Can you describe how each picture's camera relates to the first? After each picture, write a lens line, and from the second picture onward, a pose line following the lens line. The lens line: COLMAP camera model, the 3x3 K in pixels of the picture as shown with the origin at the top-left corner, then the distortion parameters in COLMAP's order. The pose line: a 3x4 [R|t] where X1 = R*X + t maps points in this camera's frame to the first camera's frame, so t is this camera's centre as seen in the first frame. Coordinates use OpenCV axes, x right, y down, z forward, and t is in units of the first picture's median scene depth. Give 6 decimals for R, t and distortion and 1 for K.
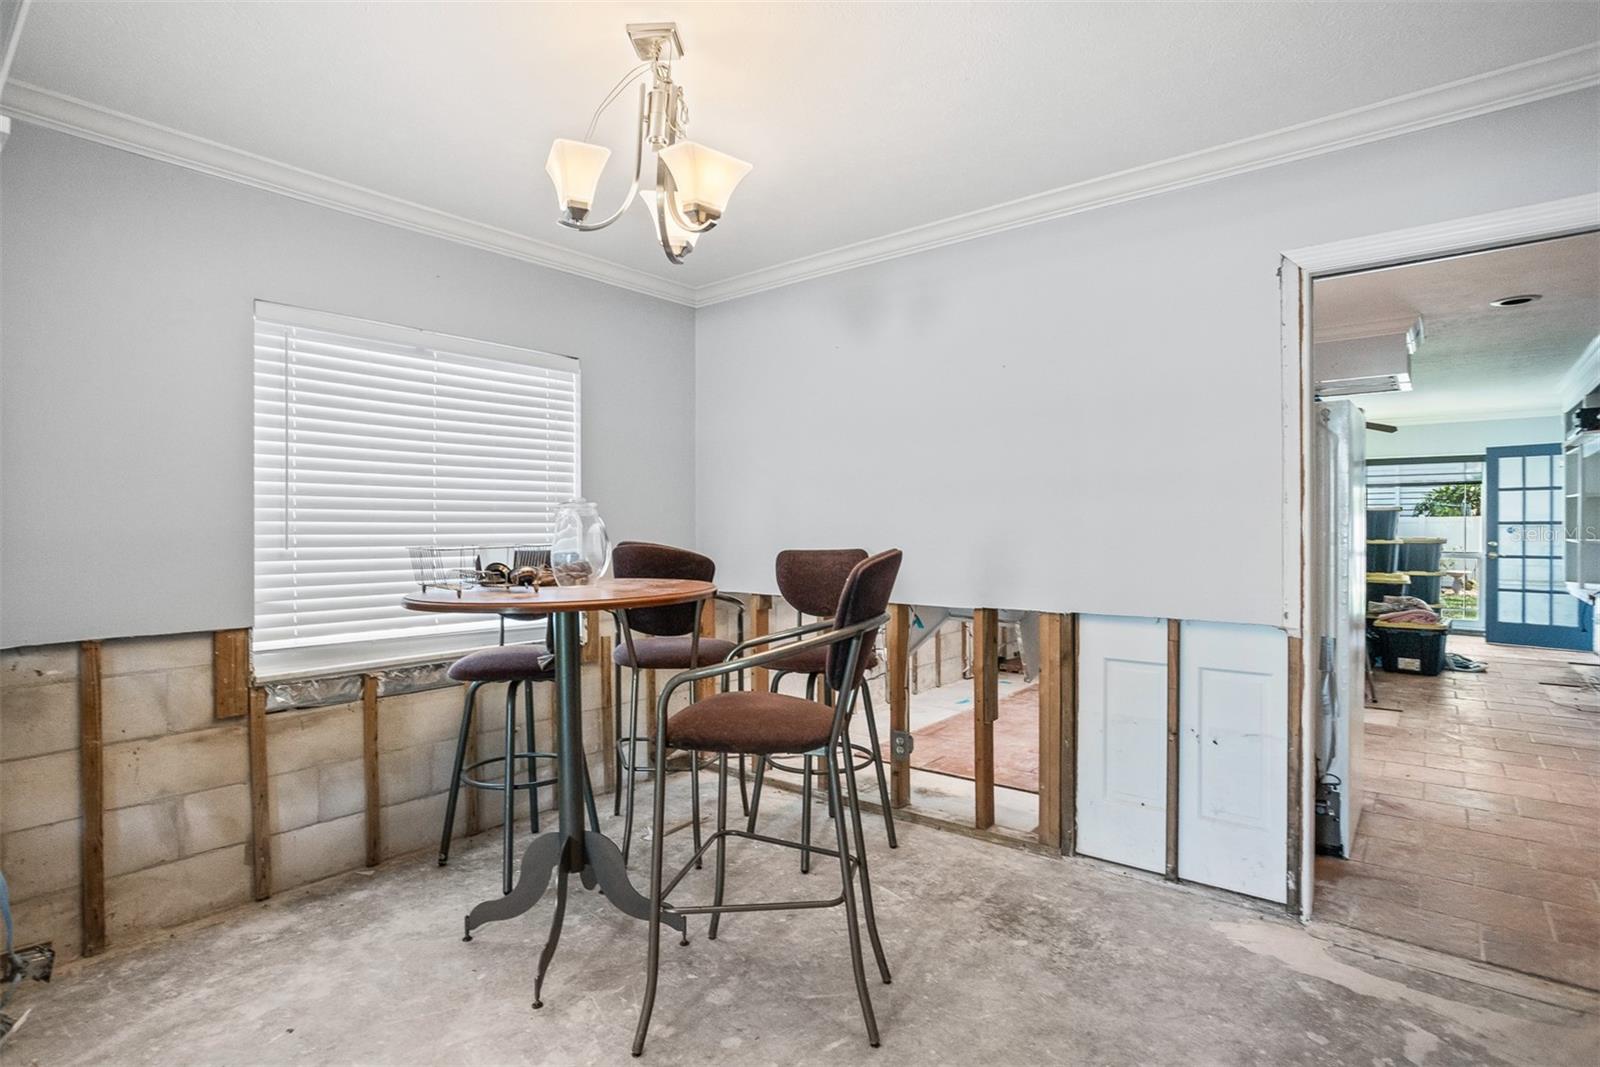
lens RADIAL K [[794.3, 0, 805.6], [0, 794.3, 520.9], [0, 0, 1]] dist [-0.052083, 0.029350]
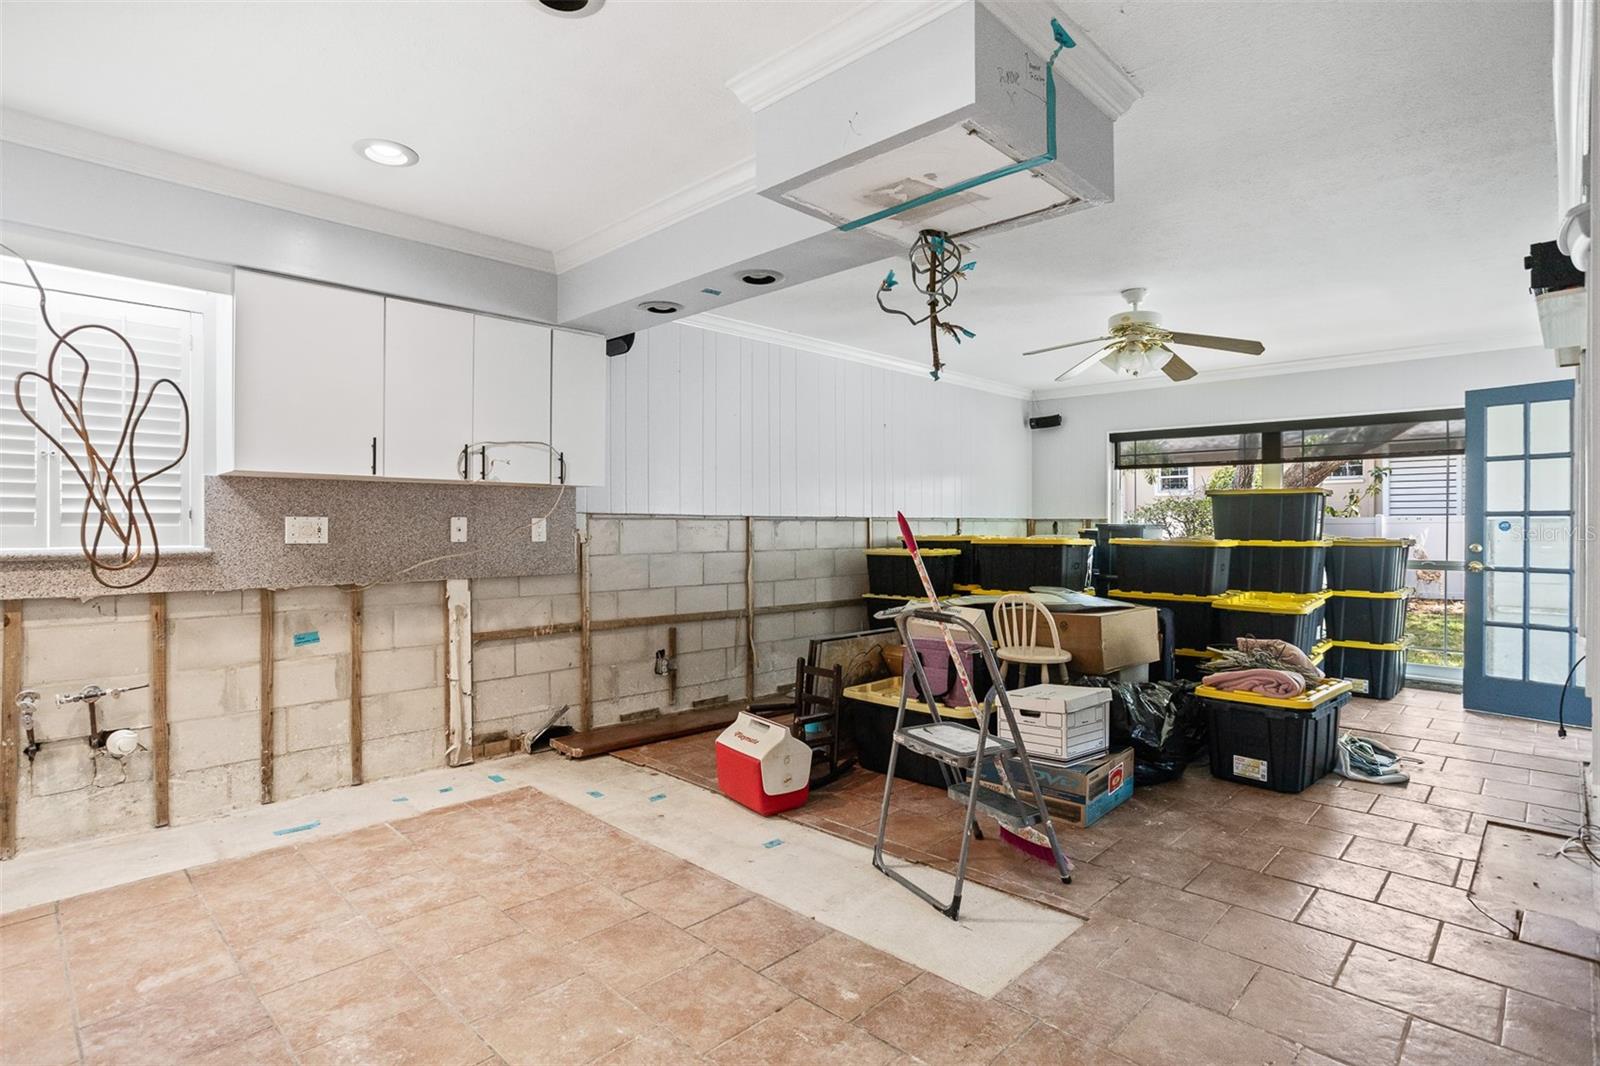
lens RADIAL K [[794.3, 0, 805.6], [0, 794.3, 520.4], [0, 0, 1]] dist [-0.052083, 0.029350]
pose [[0.996303, 0.004120, -0.085808, 0.419866], [-0.004380, 0.999986, -0.002849, 0.012001], [0.085795, 0.003215, 0.996308, 0.352643]]
